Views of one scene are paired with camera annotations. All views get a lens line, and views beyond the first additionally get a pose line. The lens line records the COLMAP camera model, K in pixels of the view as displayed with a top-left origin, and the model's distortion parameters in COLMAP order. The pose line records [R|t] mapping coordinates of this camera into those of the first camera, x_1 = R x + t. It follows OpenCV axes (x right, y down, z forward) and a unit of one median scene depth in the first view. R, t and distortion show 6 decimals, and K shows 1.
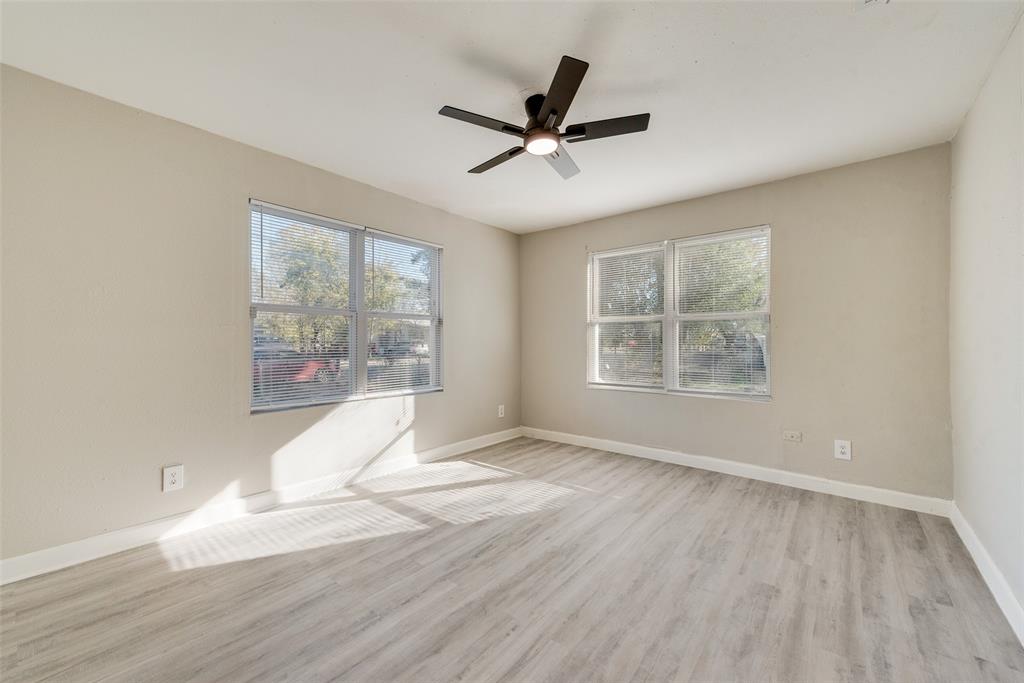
lens RADIAL K [[402.5, 0, 513.4], [0, 402.5, 339.0], [0, 0, 1]] dist [0.004043, -0.000580]
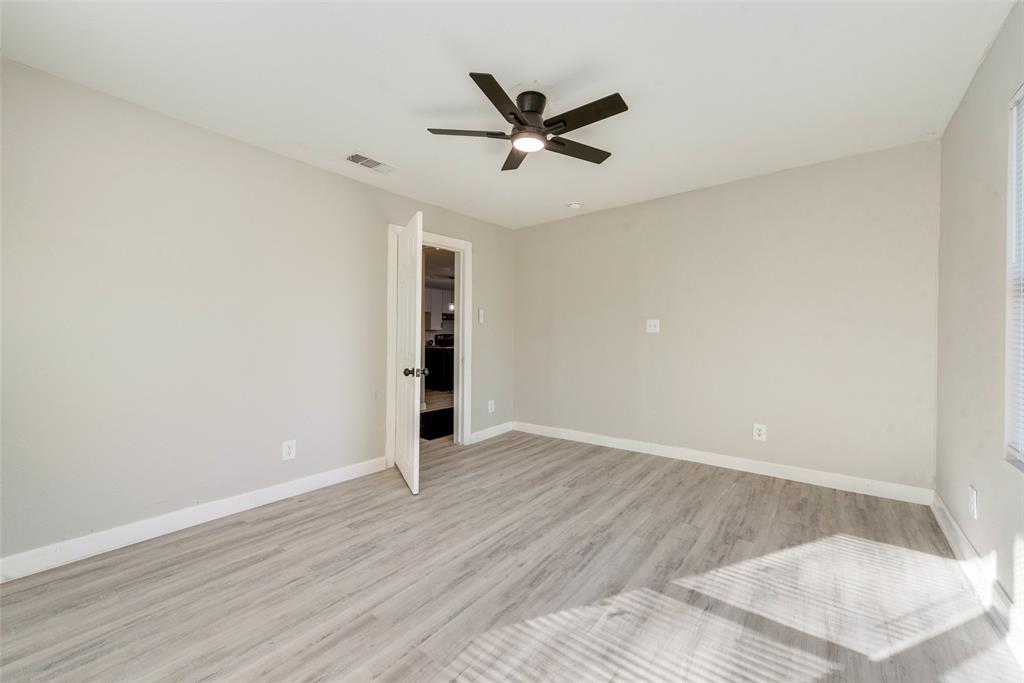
lens RADIAL K [[402.5, 0, 512.4], [0, 402.5, 339.8], [0, 0, 1]] dist [0.004043, -0.000580]
pose [[-0.999706, -0.002272, -0.024132, 0.138010], [-0.002557, 0.999927, 0.011813, 0.003254], [0.024103, 0.011871, -0.999639, 2.035509]]
